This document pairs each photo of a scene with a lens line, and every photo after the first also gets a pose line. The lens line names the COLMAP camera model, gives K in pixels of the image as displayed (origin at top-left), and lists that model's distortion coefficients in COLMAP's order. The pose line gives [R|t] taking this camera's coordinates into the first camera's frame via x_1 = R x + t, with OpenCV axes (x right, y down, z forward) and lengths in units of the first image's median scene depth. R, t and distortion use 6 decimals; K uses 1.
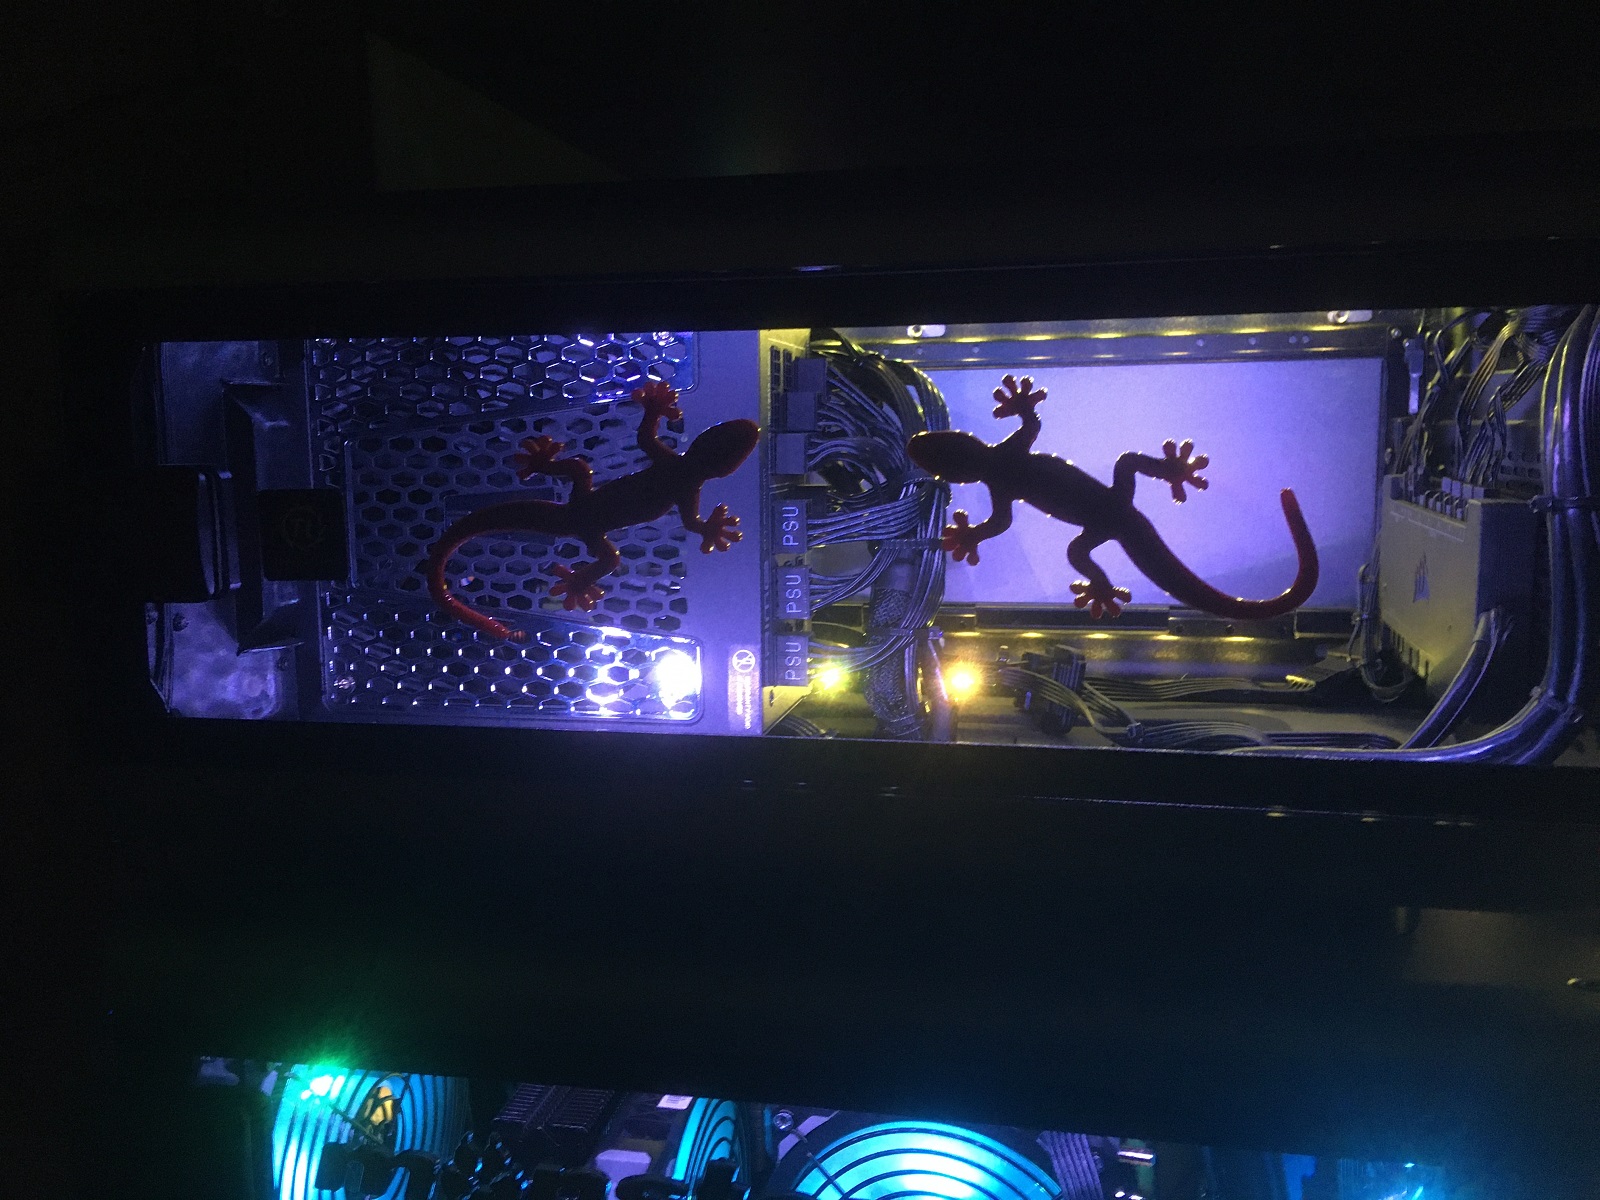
lens RADIAL K [[1364.6, 0, 797.1], [0, 1364.6, 600.0], [0, 0, 1]] dist [0.110722, -0.175034]
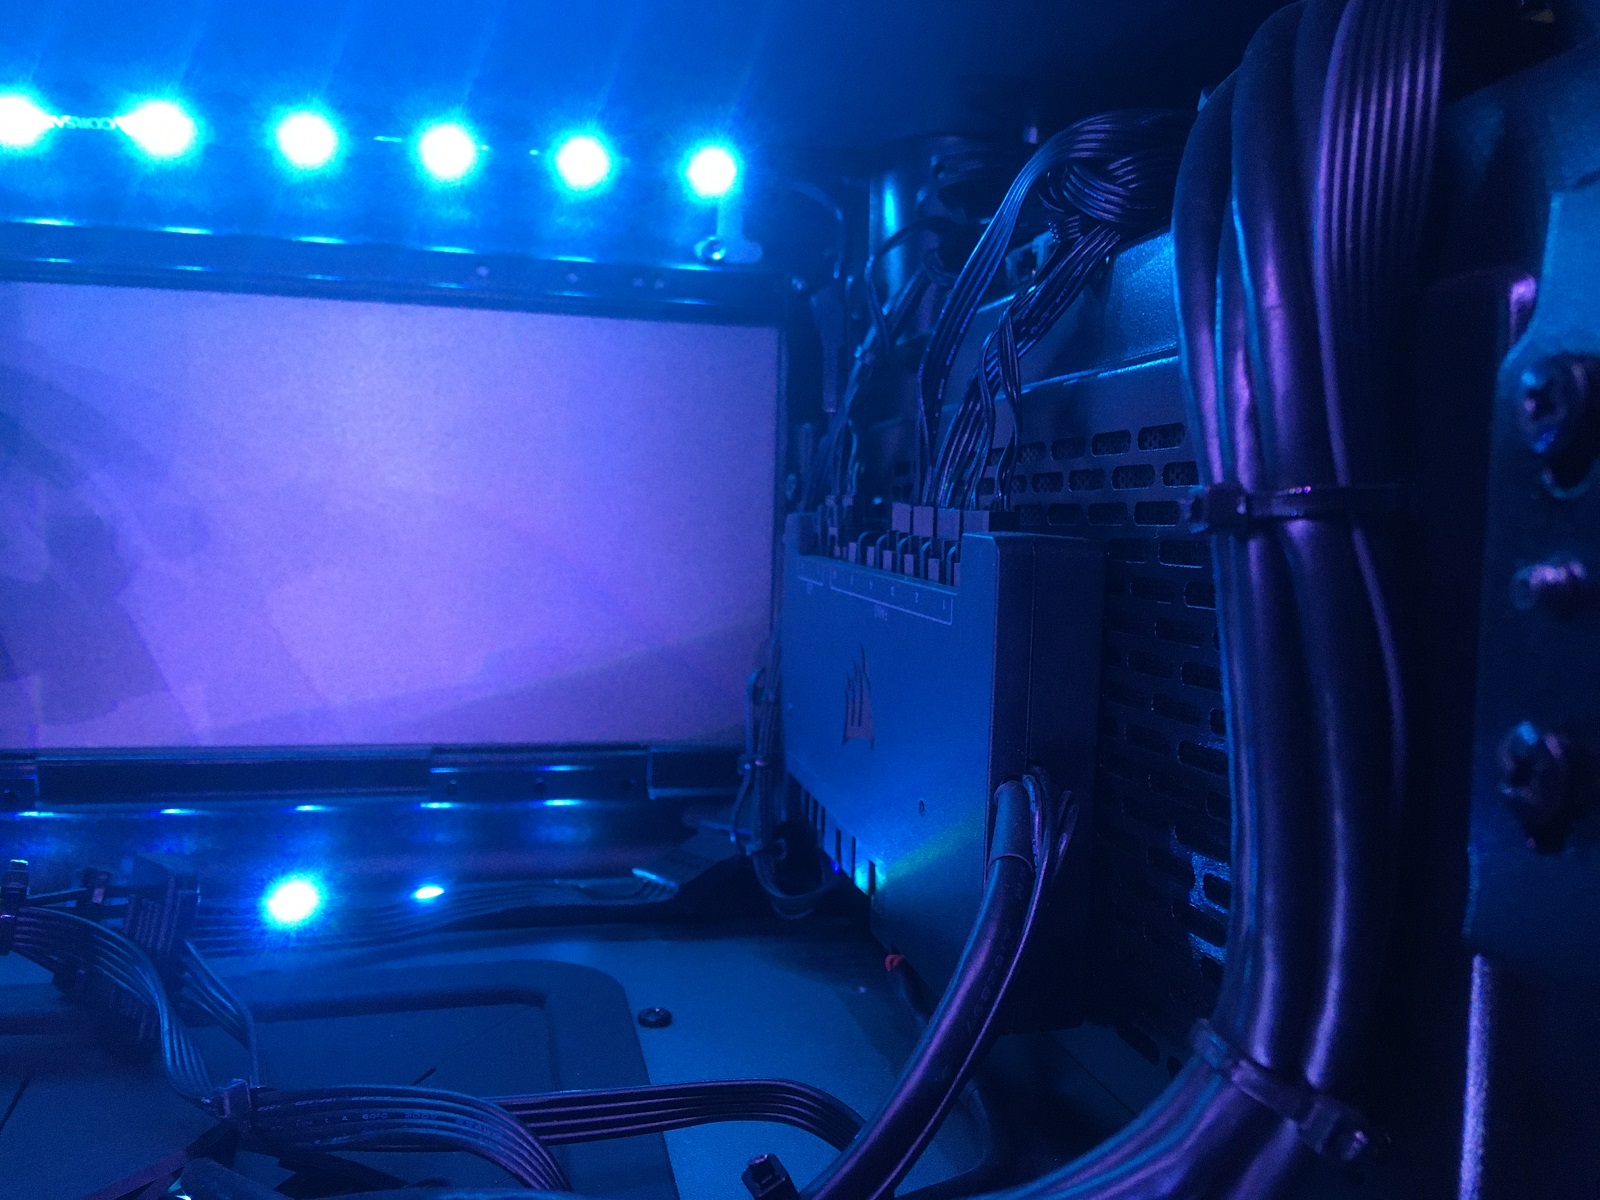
lens RADIAL K [[1364.6, 0, 794.3], [0, 1364.6, 586.3], [0, 0, 1]] dist [0.110722, -0.175034]
pose [[0.914655, 0.019623, 0.403759, 0.206164], [0.013687, 0.996745, -0.079447, -0.016099], [-0.404003, 0.078193, 0.911409, 0.502866]]
